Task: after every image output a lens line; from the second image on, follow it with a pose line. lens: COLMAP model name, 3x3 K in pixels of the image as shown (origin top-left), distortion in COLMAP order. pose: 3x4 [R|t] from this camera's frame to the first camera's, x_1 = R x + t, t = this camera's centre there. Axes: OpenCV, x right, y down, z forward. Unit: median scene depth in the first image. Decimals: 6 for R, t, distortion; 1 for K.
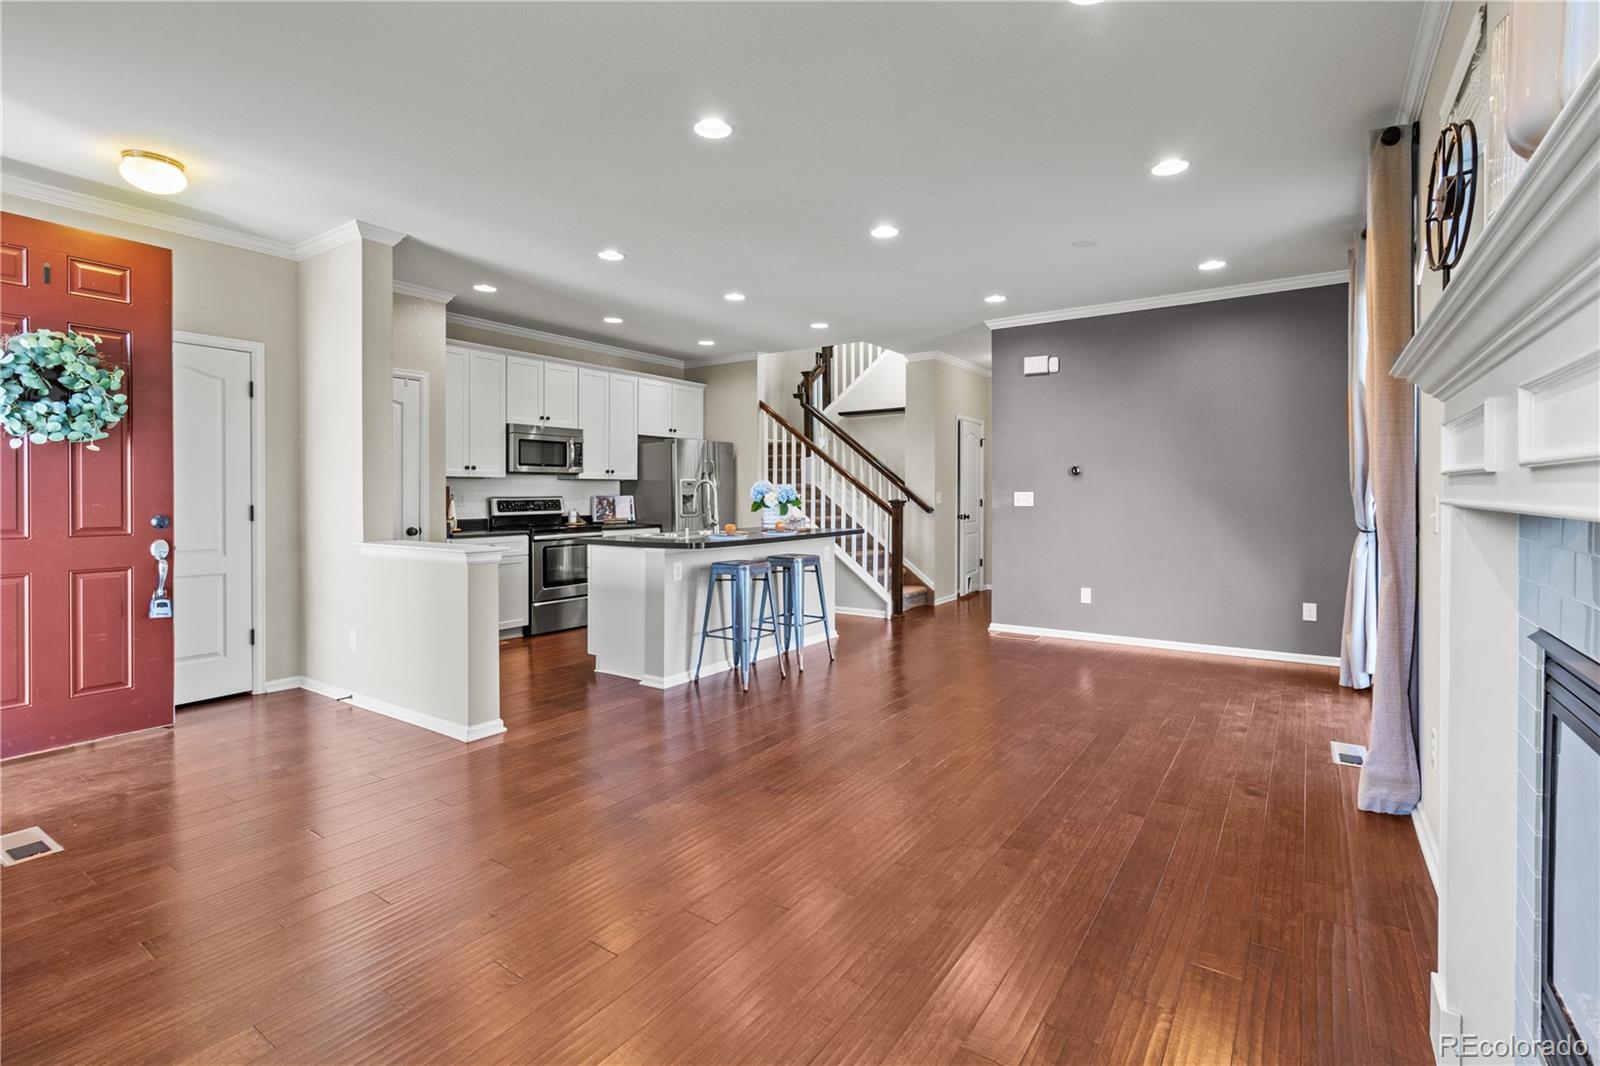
lens RADIAL K [[746.5, 0, 814.7], [0, 746.5, 494.2], [0, 0, 1]] dist [0.001858, 0.000537]
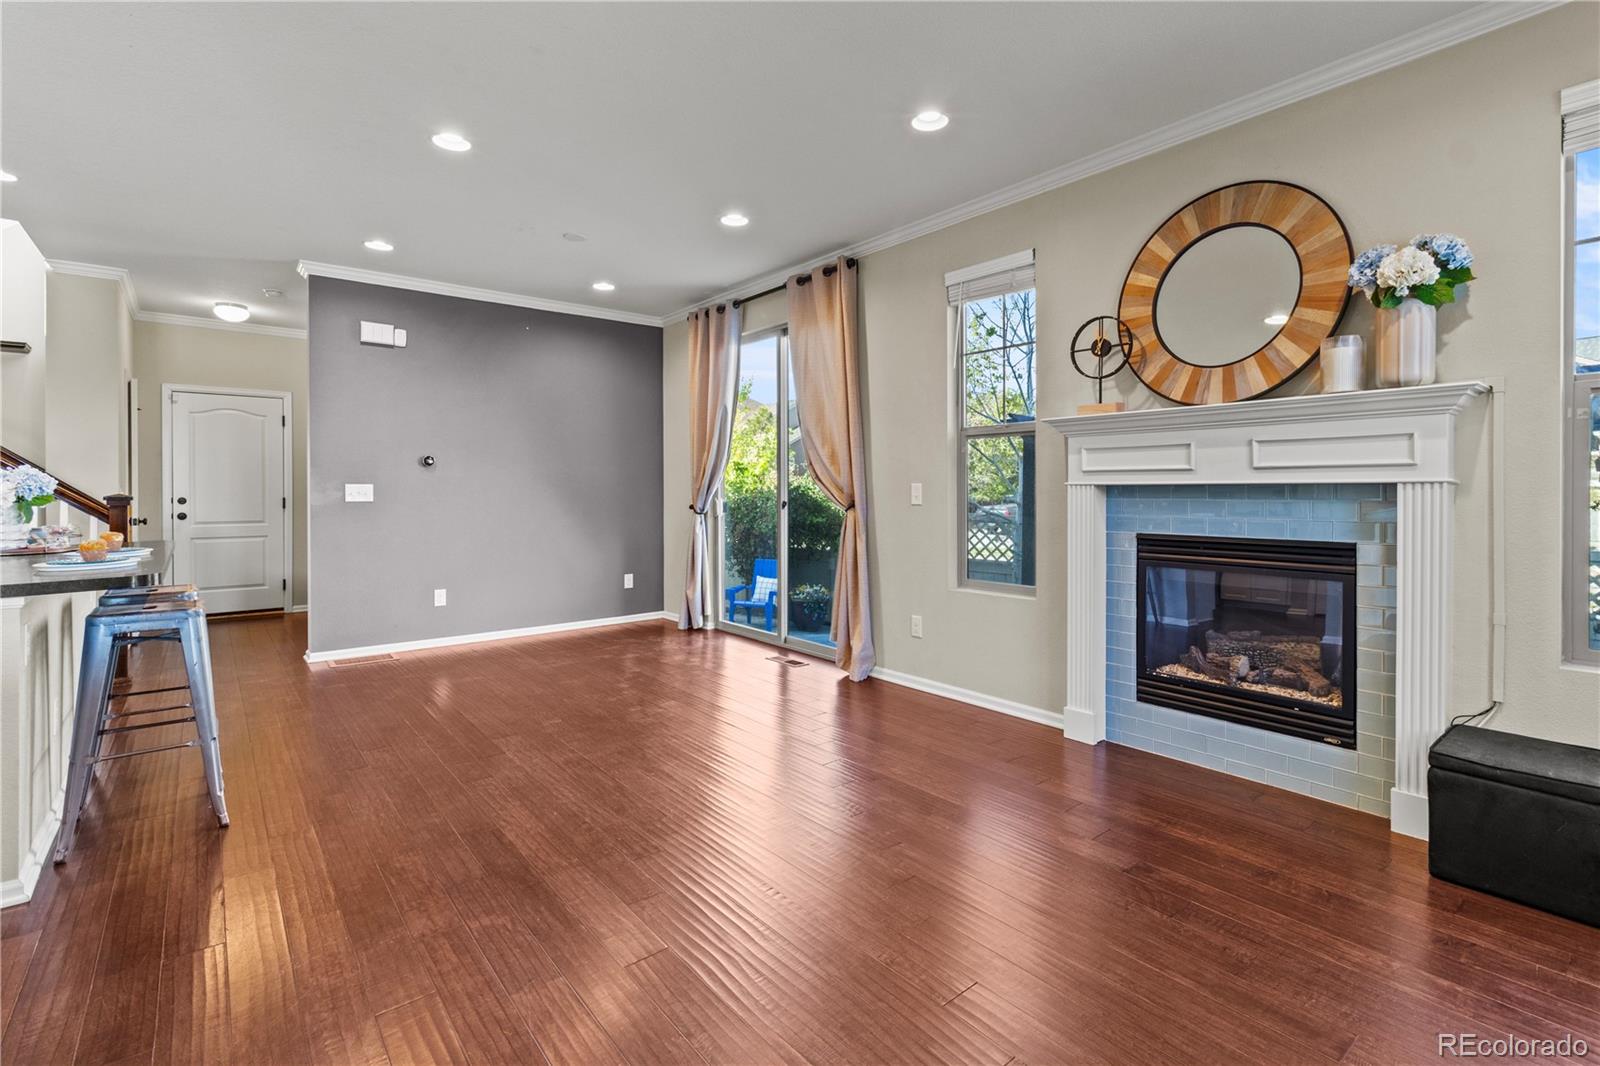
lens RADIAL K [[746.5, 0, 814.7], [0, 746.5, 494.2], [0, 0, 1]] dist [0.001858, 0.000537]
pose [[0.296525, -0.007668, 0.954994, -0.331020], [0.003757, 0.999969, 0.006862, 0.003747], [-0.955018, 0.001553, 0.296545, 0.253561]]
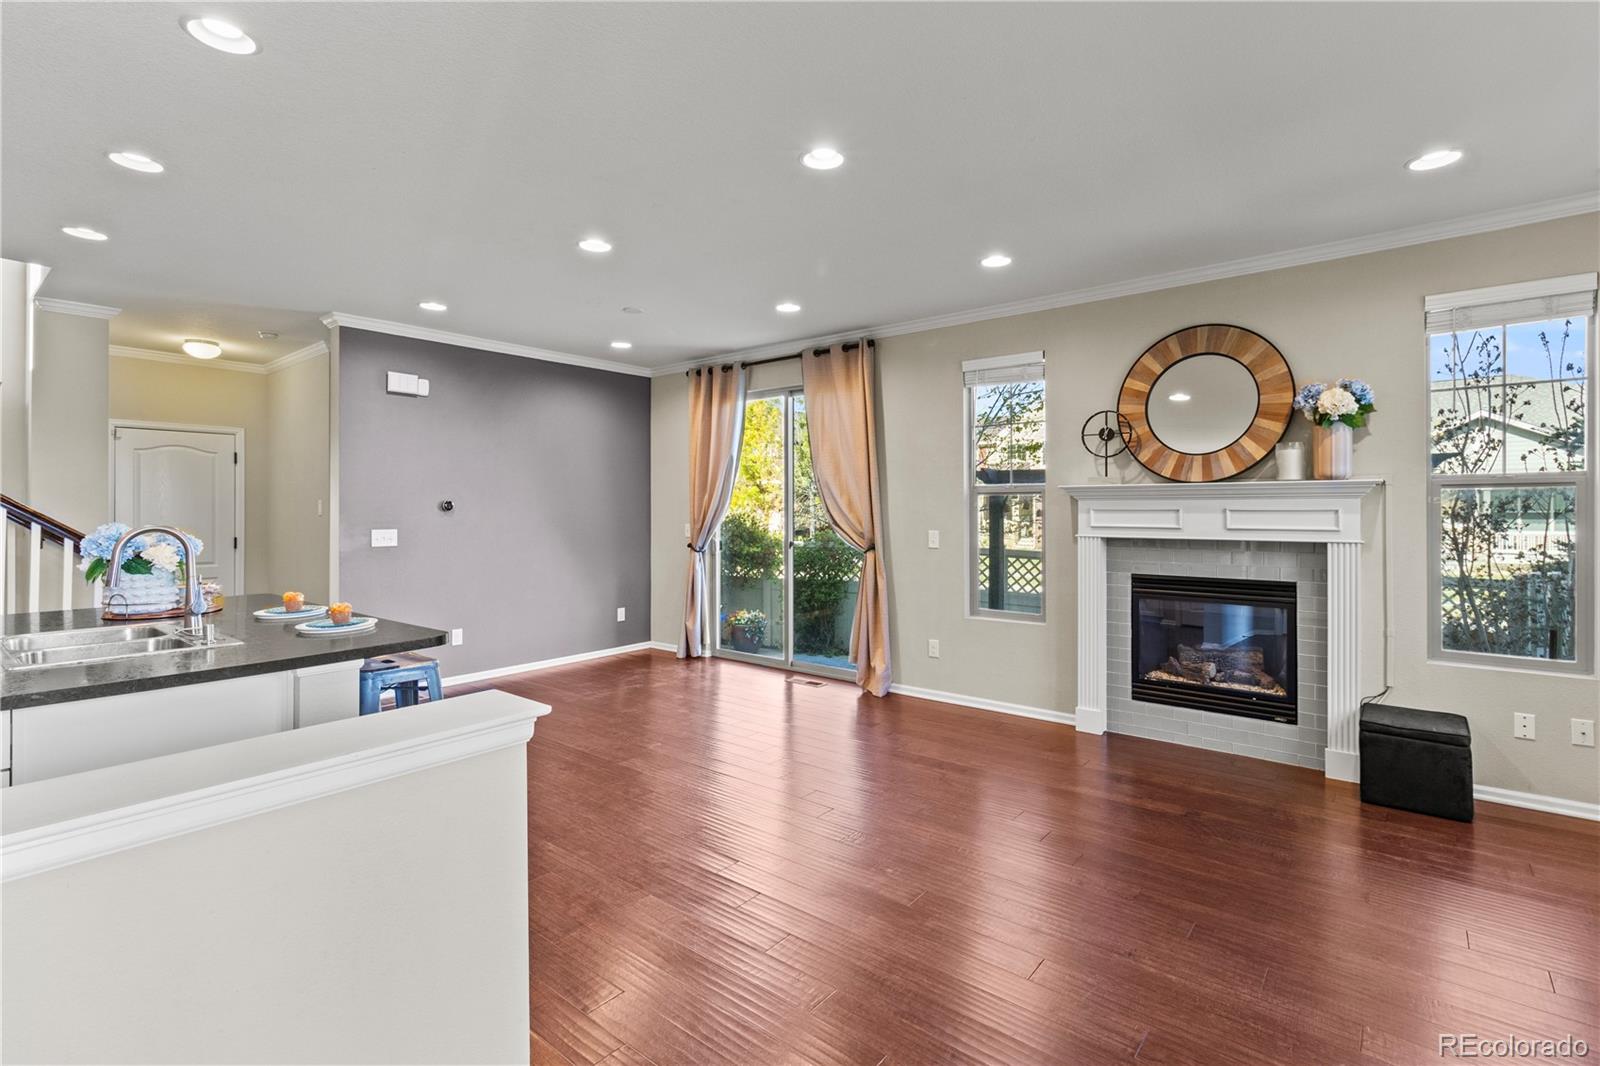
lens RADIAL K [[746.9, 0, 799.1], [0, 746.9, 504.9], [0, 0, 1]] dist [0.002687, 0.000877]
pose [[0.102892, -0.000326, 0.994692, -0.473821], [0.004704, 0.999989, -0.000159, -0.026326], [-0.994681, 0.004695, 0.102893, 0.410731]]
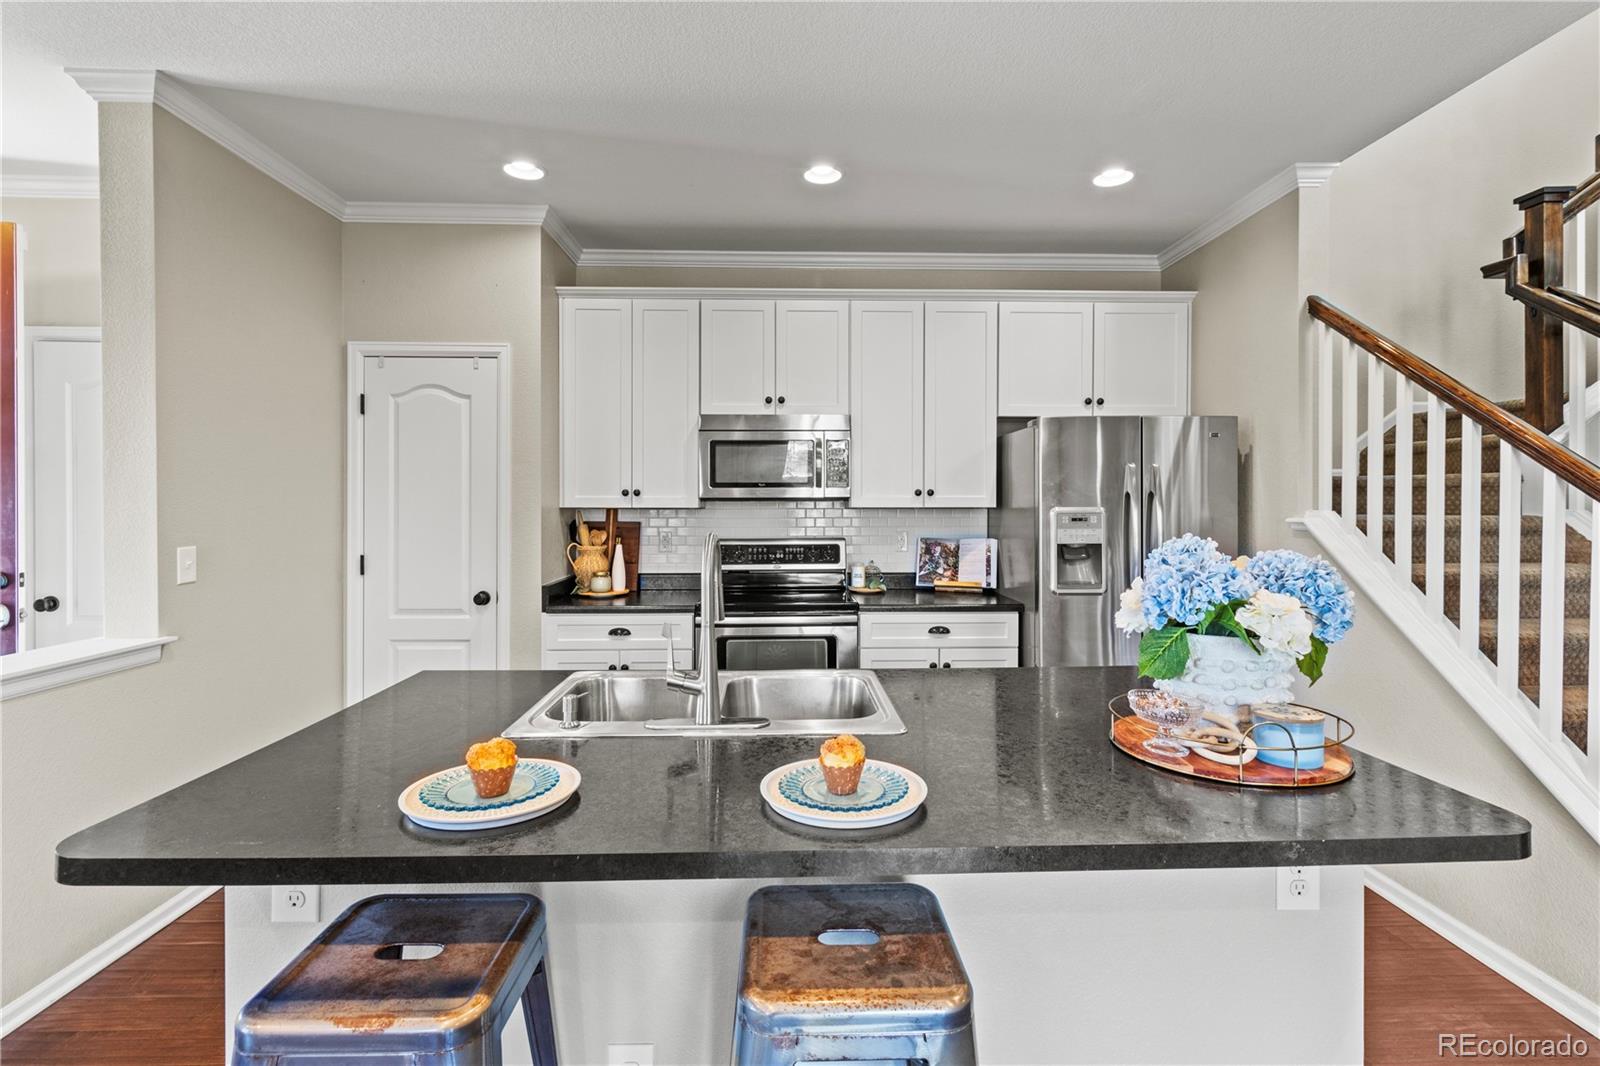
lens RADIAL K [[746.9, 0, 799.1], [0, 746.9, 504.9], [0, 0, 1]] dist [0.002687, 0.000877]
pose [[0.571433, 0.005056, -0.820633, 0.104400], [-0.002311, 0.999987, 0.004552, -0.025305], [0.820645, -0.000705, 0.571437, 0.670105]]
